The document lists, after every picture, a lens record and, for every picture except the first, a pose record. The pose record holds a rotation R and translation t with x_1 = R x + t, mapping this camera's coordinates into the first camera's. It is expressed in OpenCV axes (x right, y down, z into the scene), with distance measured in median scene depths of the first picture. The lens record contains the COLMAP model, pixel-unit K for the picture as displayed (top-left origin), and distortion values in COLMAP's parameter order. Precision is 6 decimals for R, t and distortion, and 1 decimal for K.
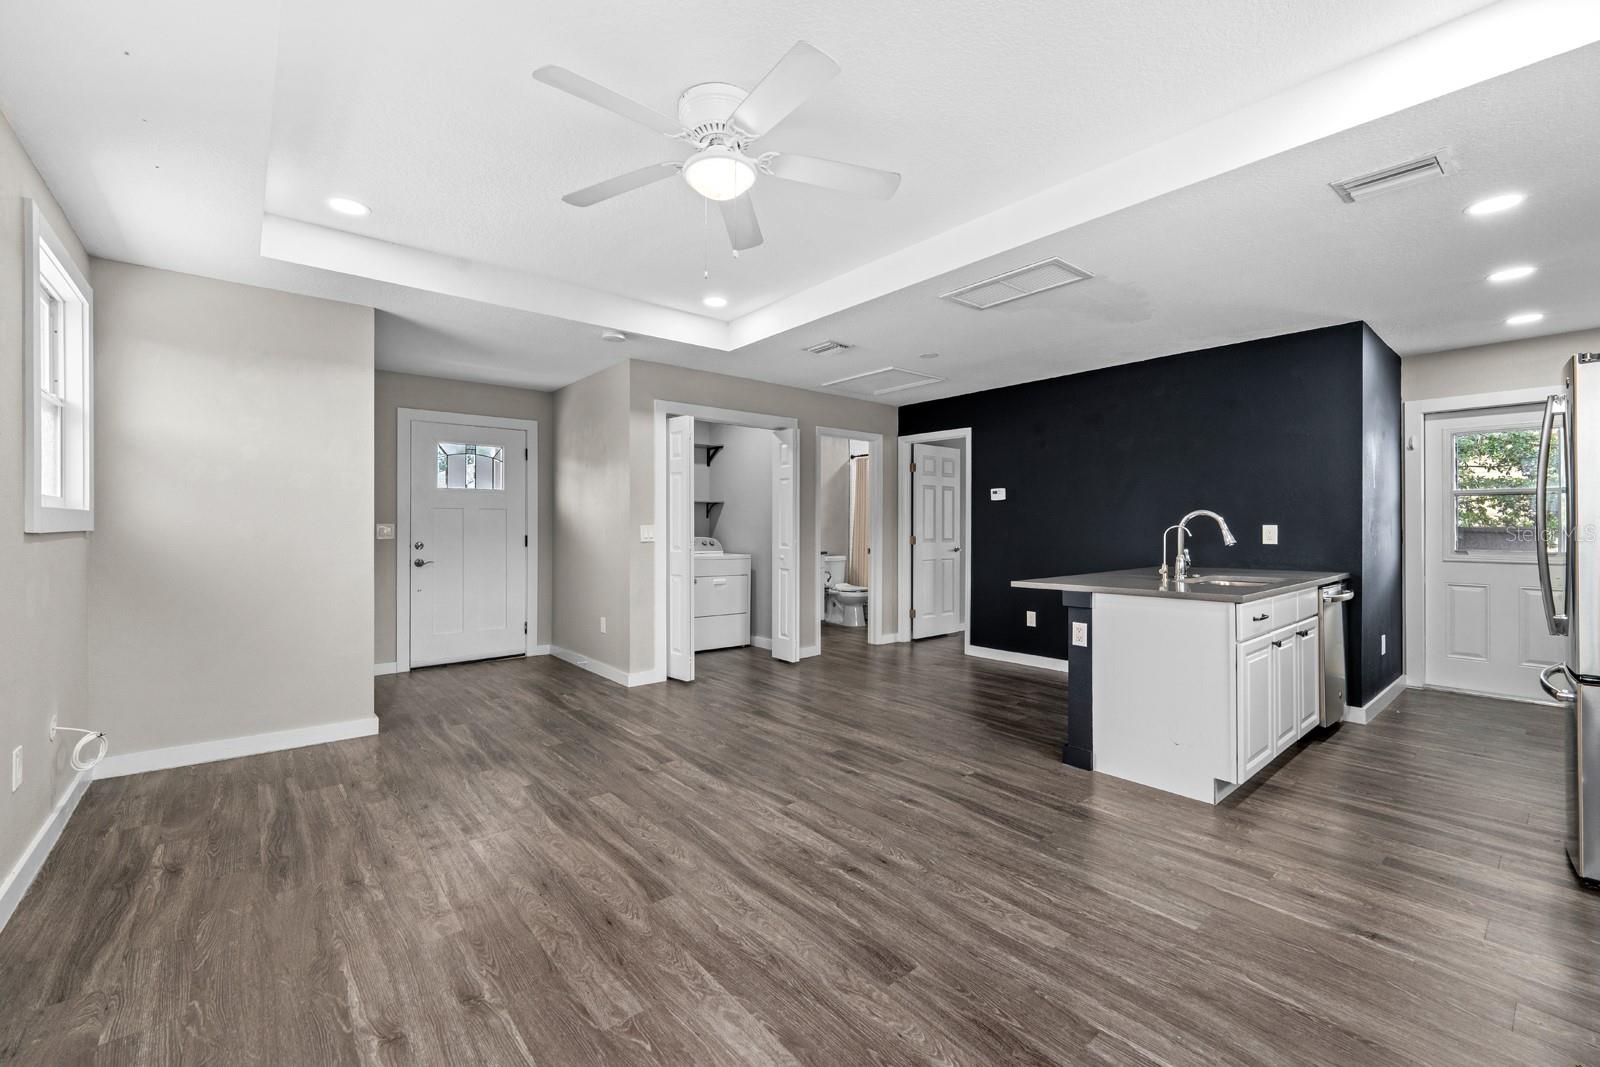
lens RADIAL K [[650.8, 0, 801.9], [0, 650.8, 532.6], [0, 0, 1]] dist [0.002881, -0.000065]
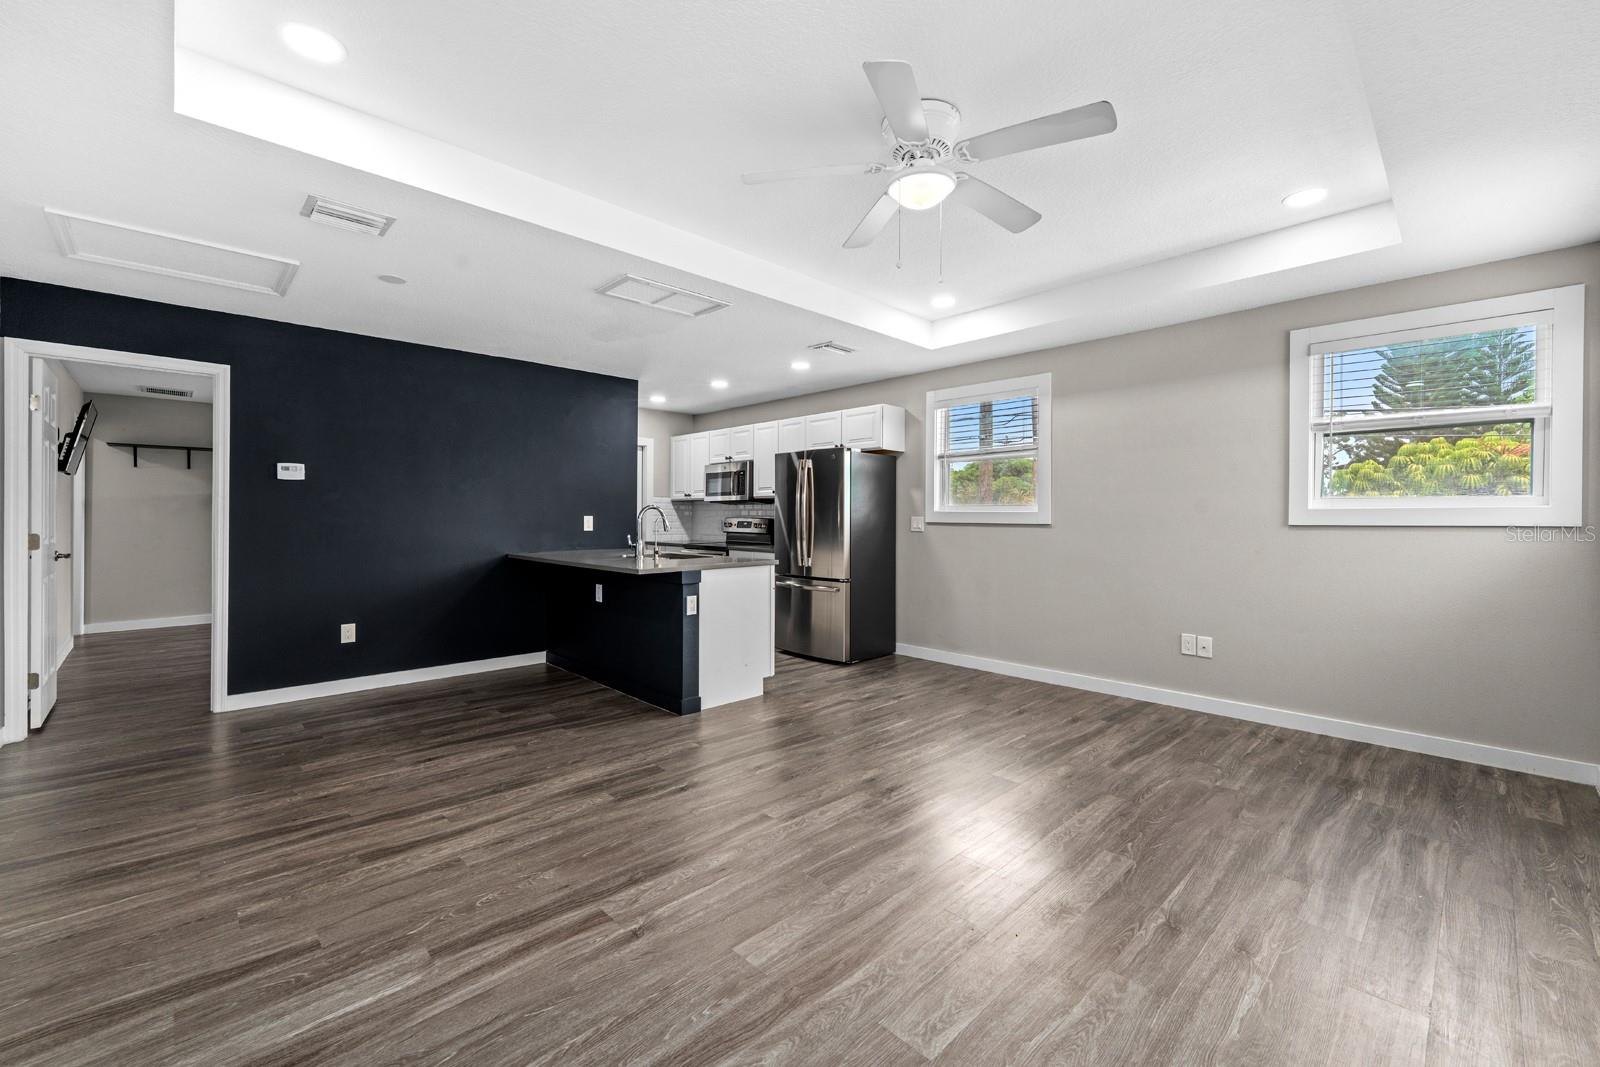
lens RADIAL K [[650.8, 0, 801.9], [0, 650.8, 518.7], [0, 0, 1]] dist [0.002881, -0.000065]
pose [[-0.055146, -0.001519, 0.998477, -0.807062], [0.005768, 0.999982, 0.001840, -0.008023], [-0.998462, 0.005861, -0.055136, 0.851844]]
